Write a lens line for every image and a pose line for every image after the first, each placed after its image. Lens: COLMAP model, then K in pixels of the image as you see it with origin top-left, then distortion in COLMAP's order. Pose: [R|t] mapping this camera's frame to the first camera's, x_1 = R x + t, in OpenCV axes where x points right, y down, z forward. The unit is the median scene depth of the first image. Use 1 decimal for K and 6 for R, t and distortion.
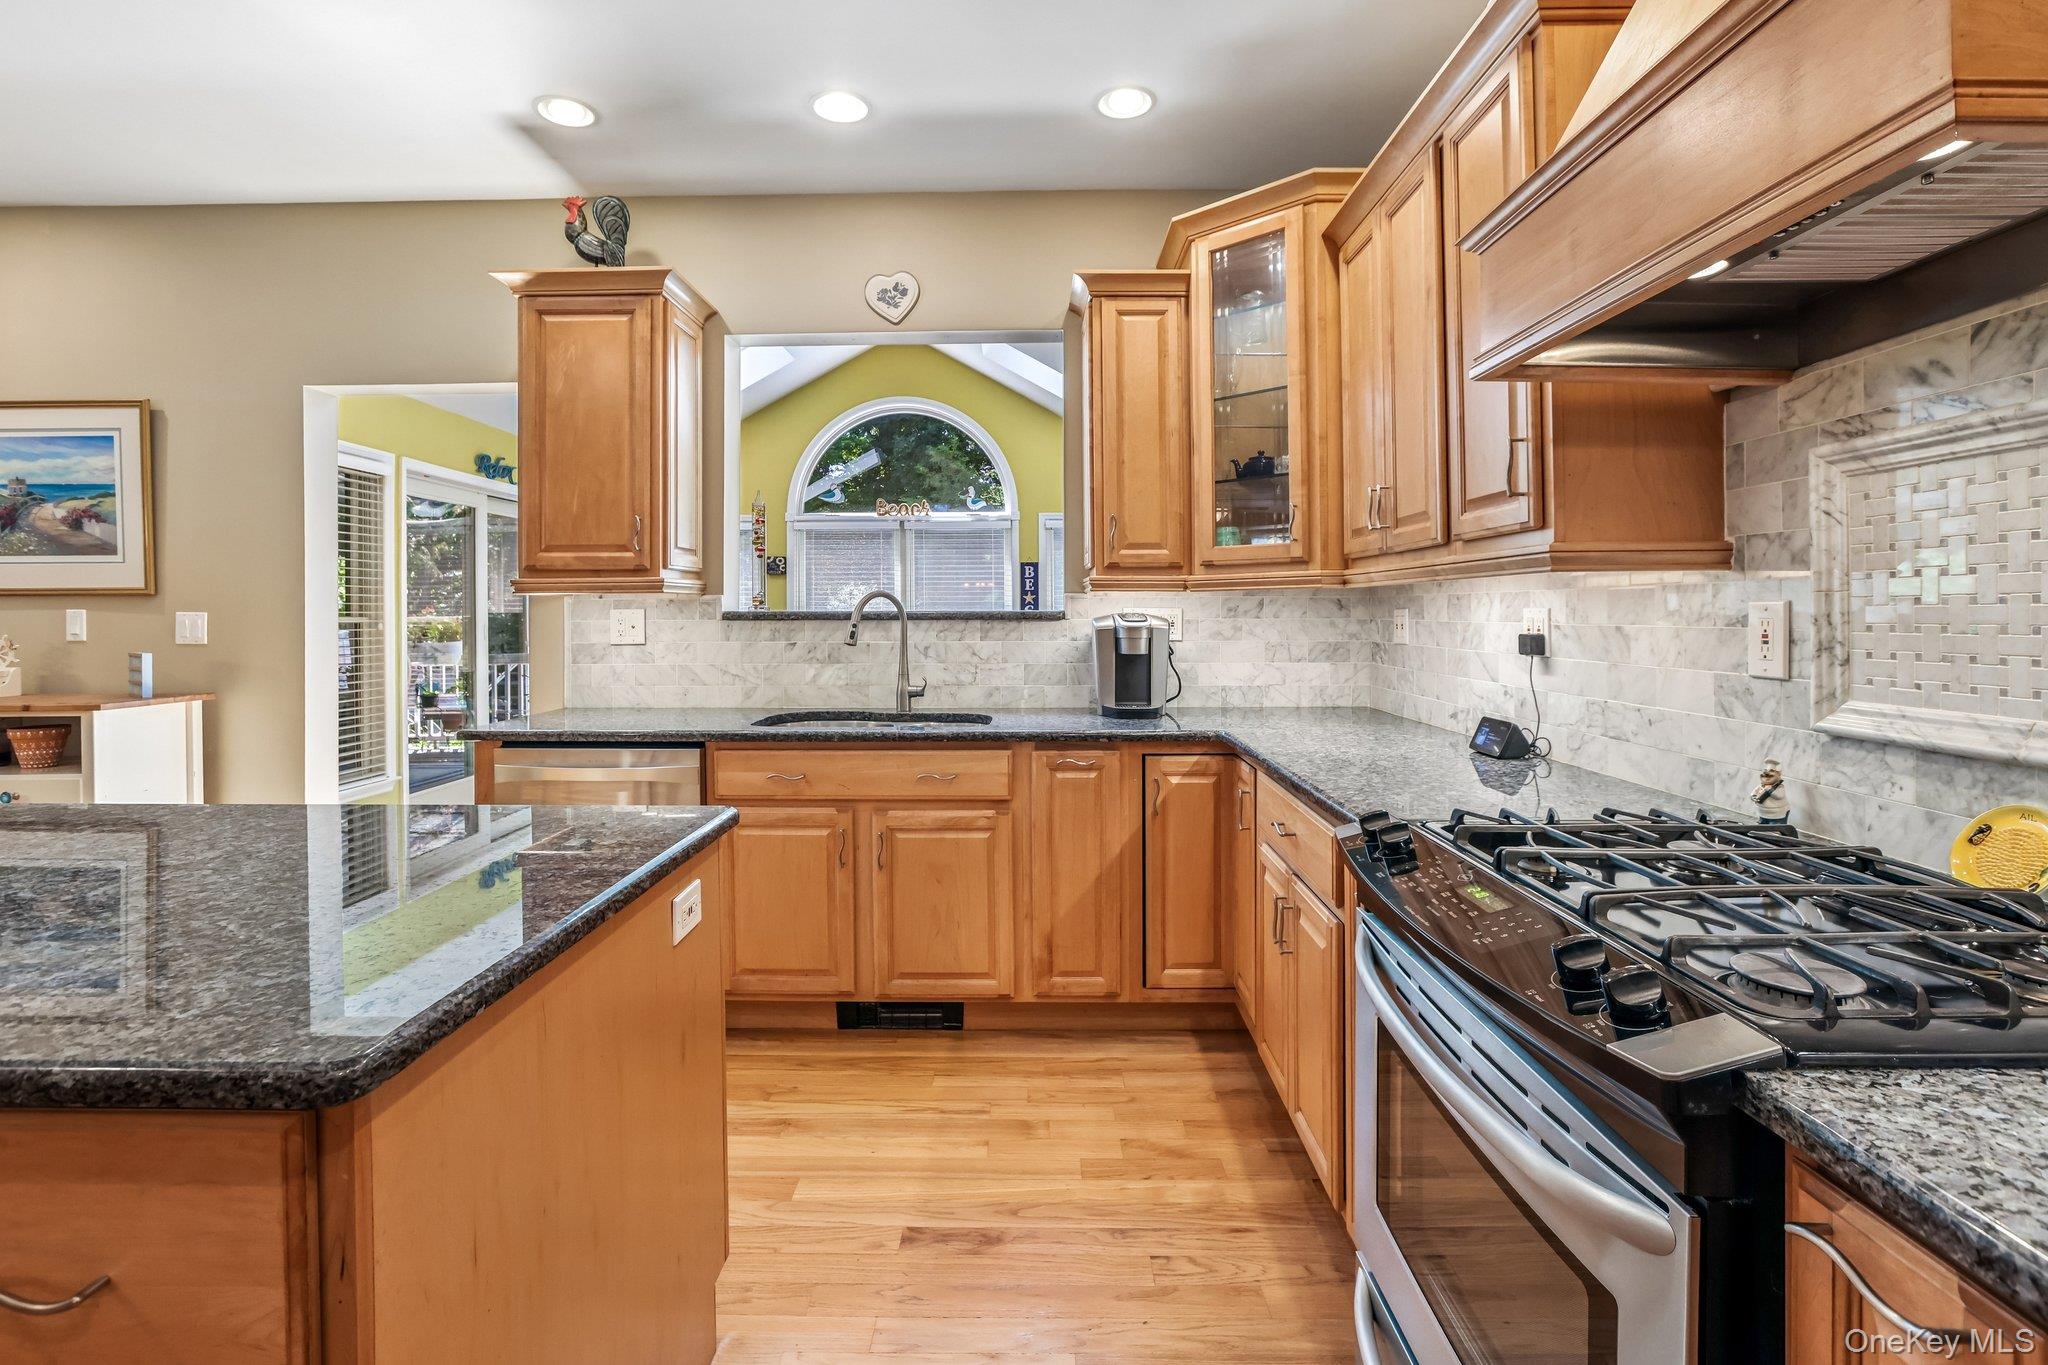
lens RADIAL K [[935.8, 0, 1018.1], [0, 935.8, 614.3], [0, 0, 1]] dist [-0.048878, 0.018166]
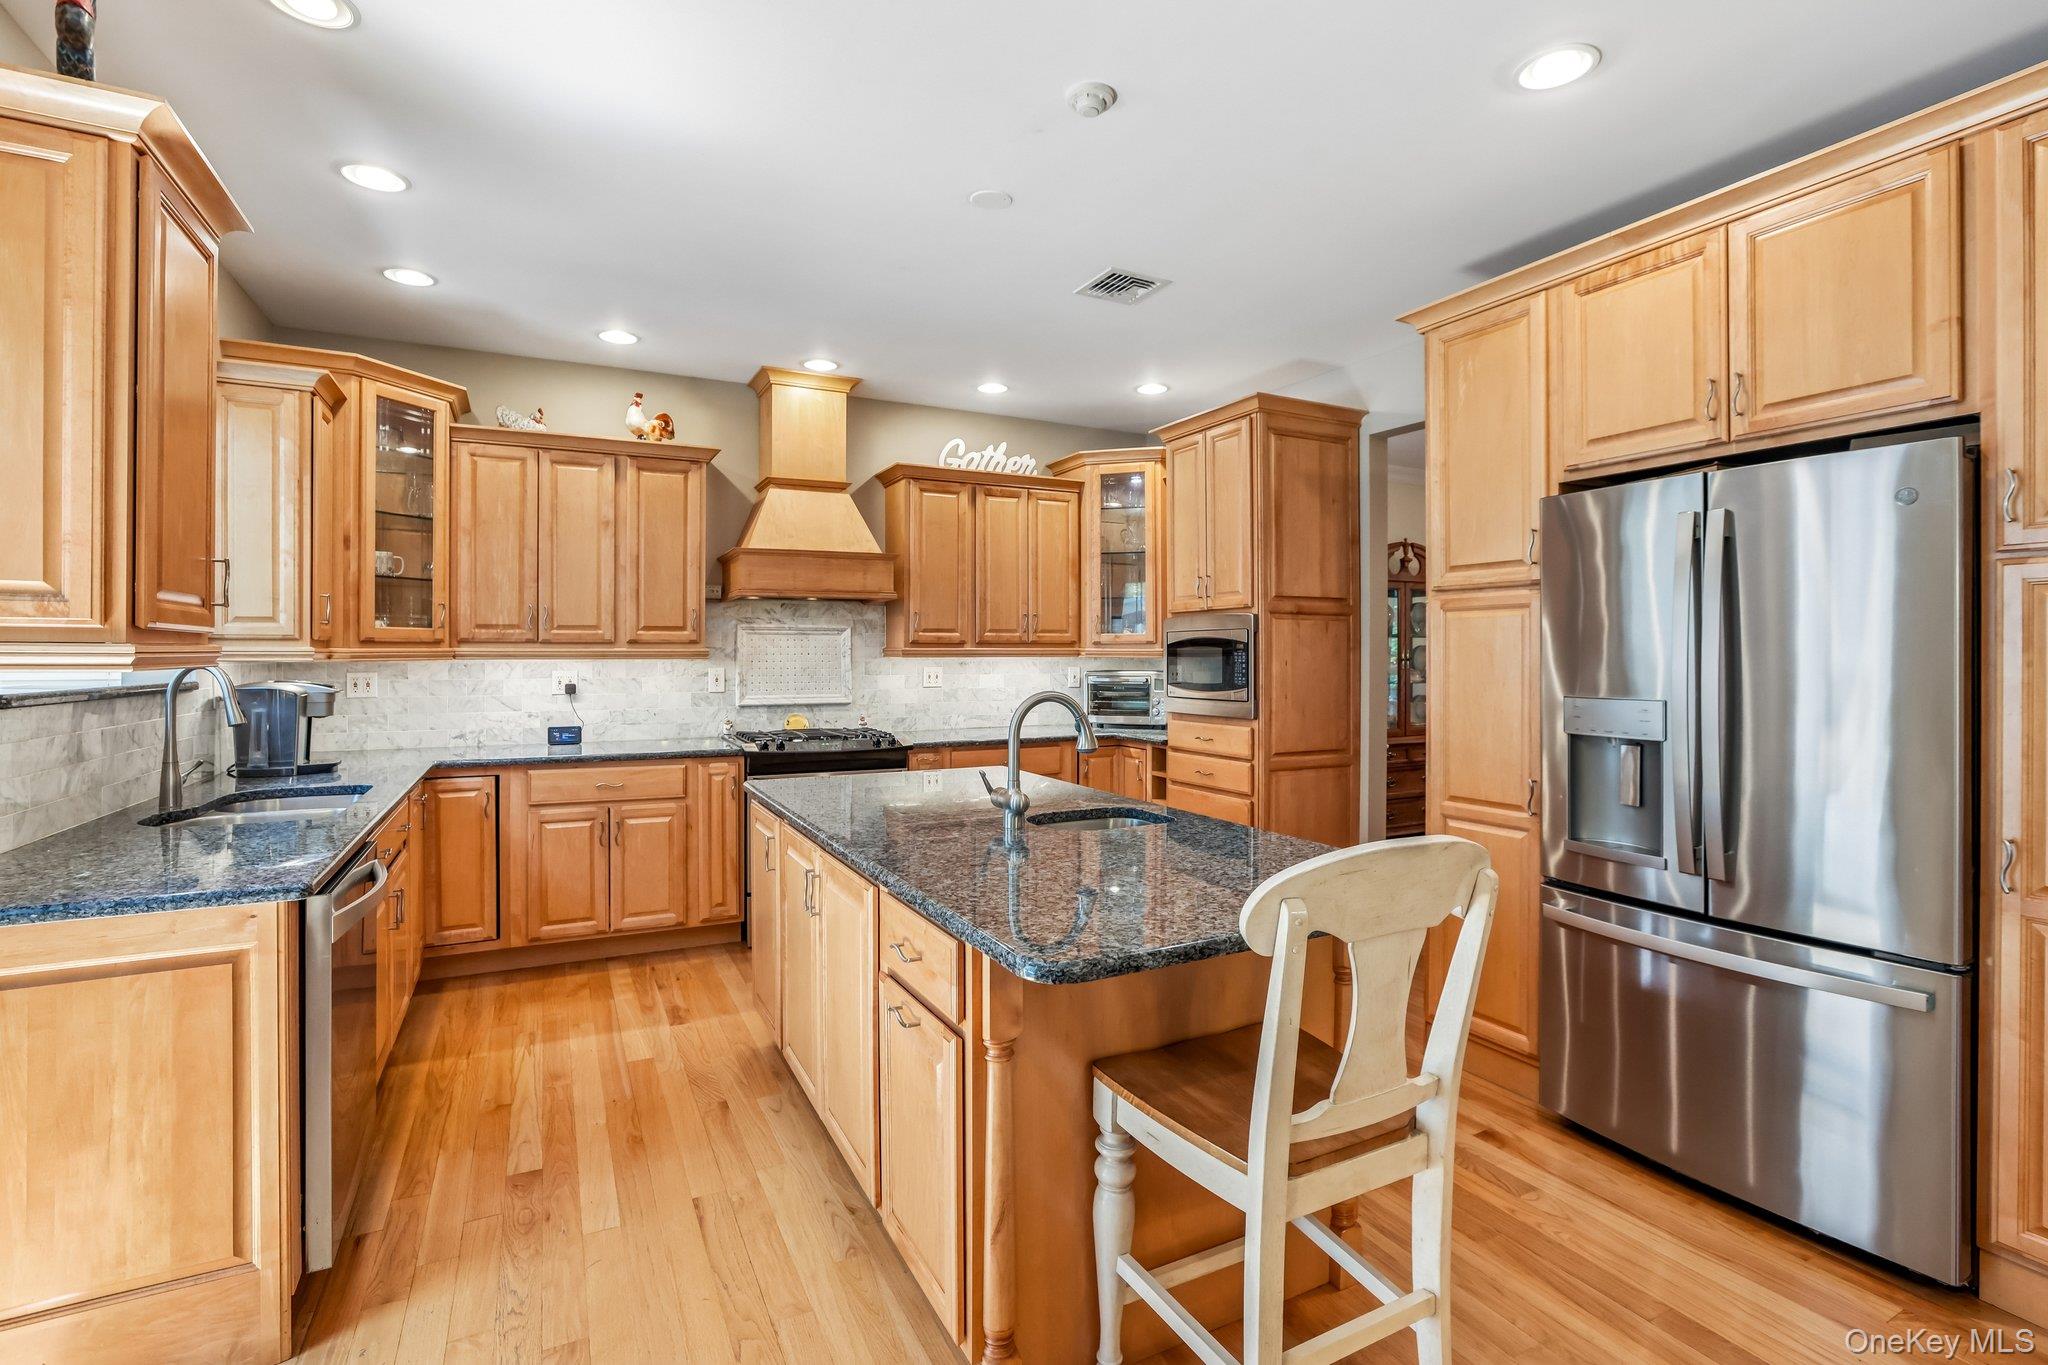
lens RADIAL K [[935.8, 0, 1018.8], [0, 935.8, 653.6], [0, 0, 1]] dist [-0.048878, 0.018166]
pose [[-0.452902, 0.002394, 0.891557, -1.294698], [0.003724, 0.999993, -0.000793, -0.029907], [-0.891553, 0.002961, -0.452908, 0.771648]]
